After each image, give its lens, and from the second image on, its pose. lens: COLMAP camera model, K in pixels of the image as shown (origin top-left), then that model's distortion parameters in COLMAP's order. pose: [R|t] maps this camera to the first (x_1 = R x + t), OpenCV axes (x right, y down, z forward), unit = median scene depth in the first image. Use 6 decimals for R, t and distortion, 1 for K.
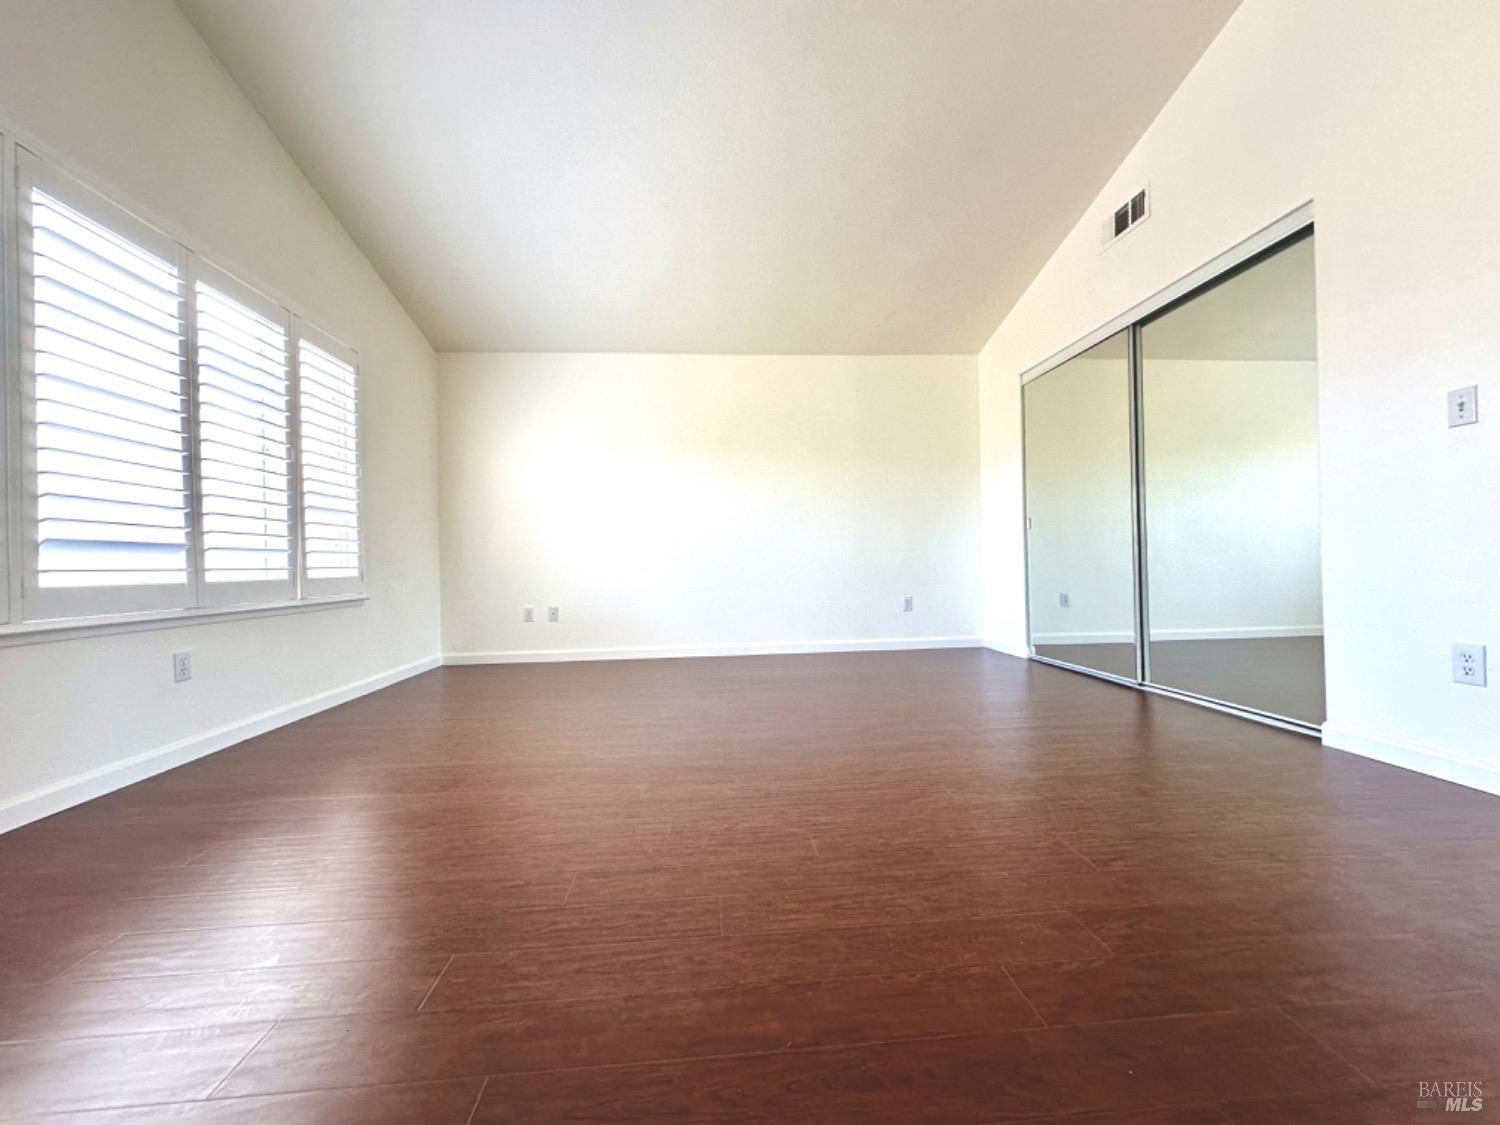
lens RADIAL K [[599.9, 0, 752.5], [0, 599.9, 561.7], [0, 0, 1]] dist [-0.000457, 0.000925]
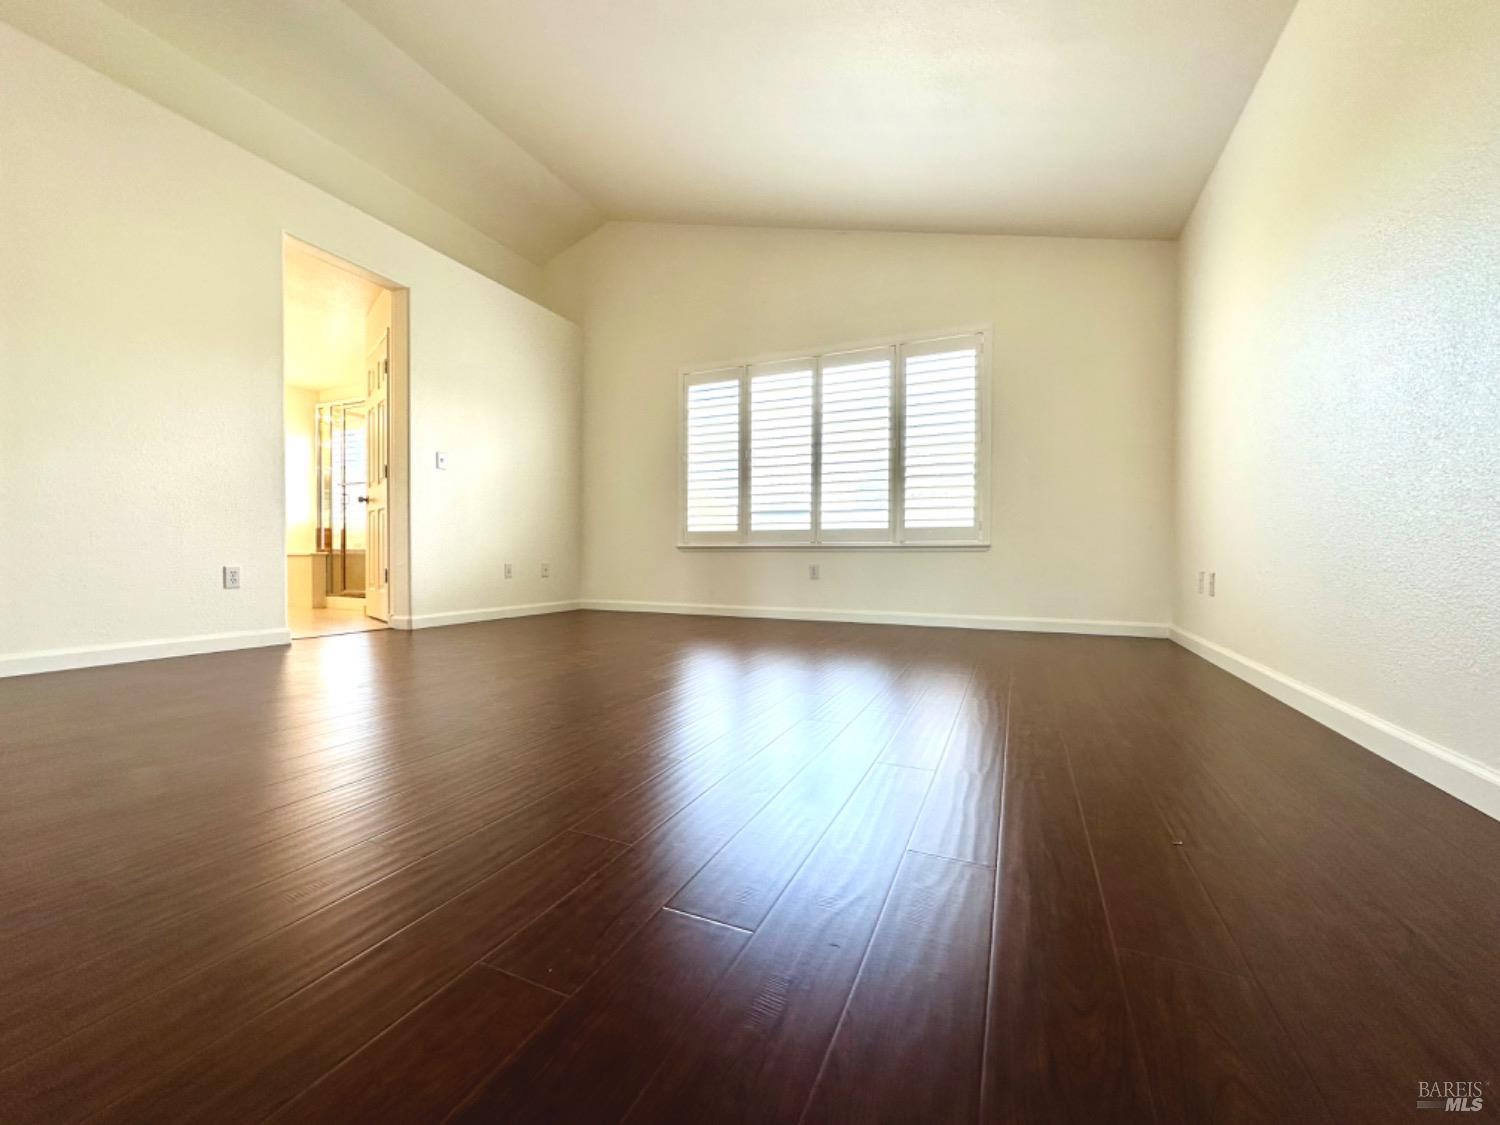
lens RADIAL K [[599.9, 0, 751.8], [0, 599.9, 562.0], [0, 0, 1]] dist [-0.000457, 0.000925]
pose [[-0.476009, 0.032397, -0.878844, 0.628845], [0.012548, 0.999470, 0.030047, 0.056916], [0.879351, 0.003275, -0.476163, 1.253987]]
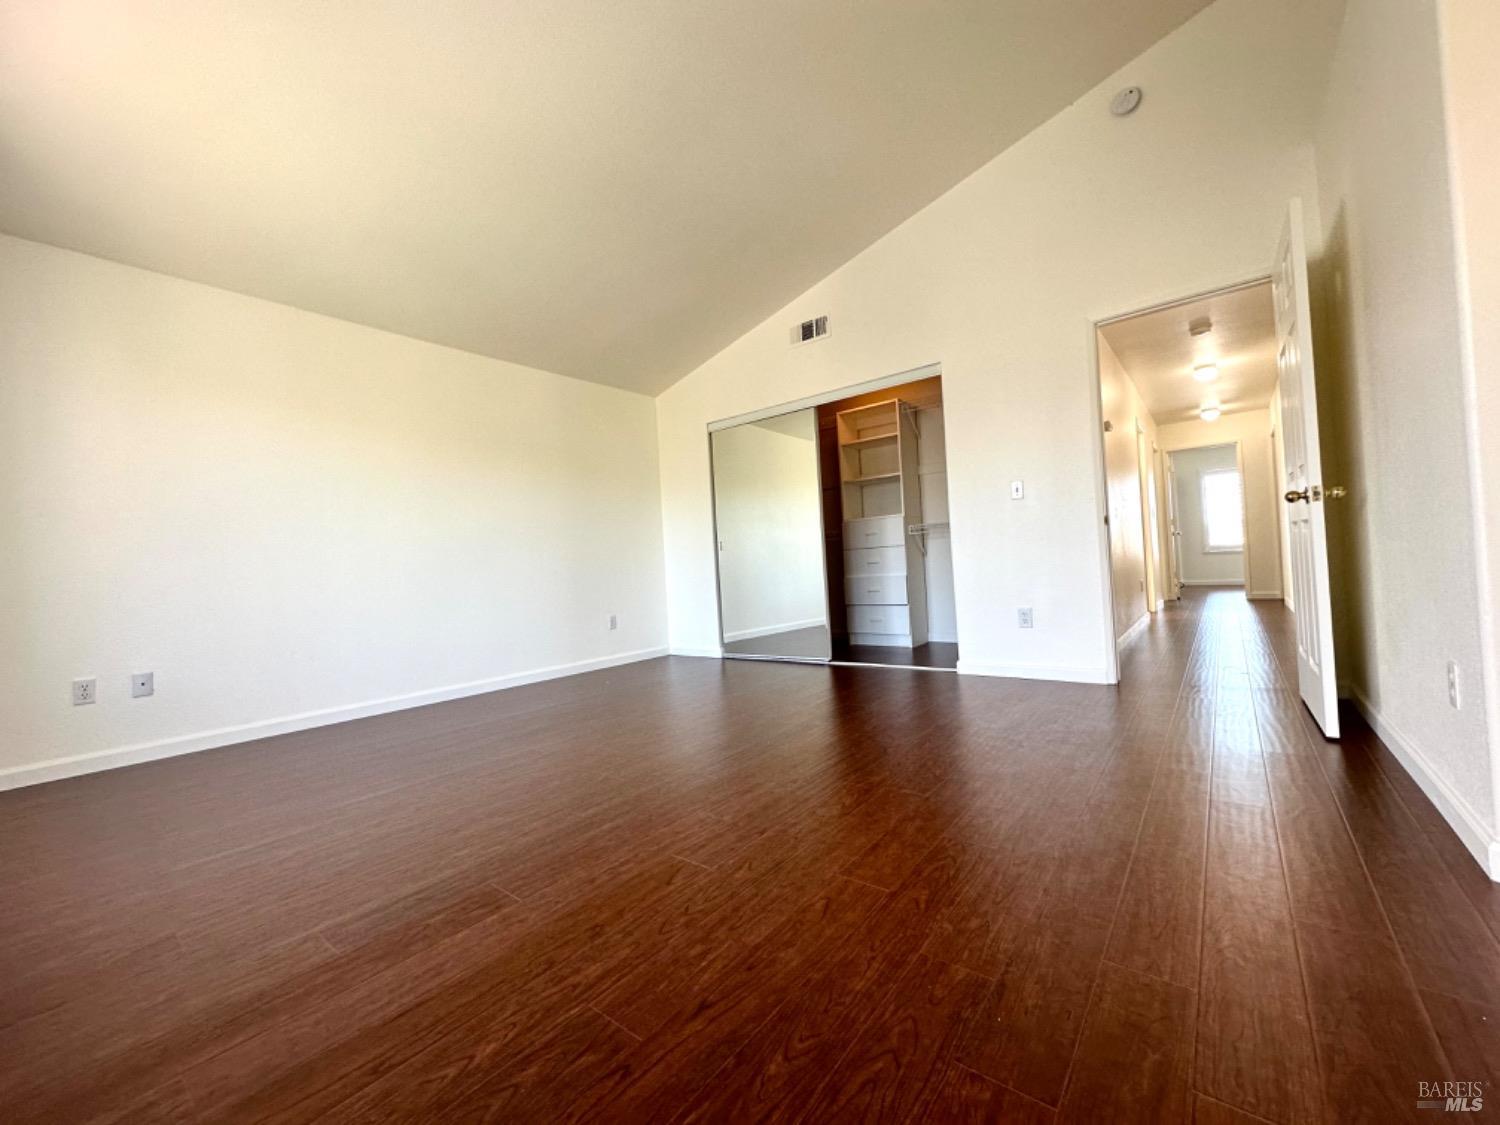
lens RADIAL K [[599.9, 0, 746.9], [0, 599.9, 562.4], [0, 0, 1]] dist [-0.000457, 0.000925]
pose [[0.679752, -0.008672, 0.733390, -0.516678], [0.036419, 0.999096, -0.021942, -0.002383], [-0.732537, 0.041625, 0.679454, 0.173242]]
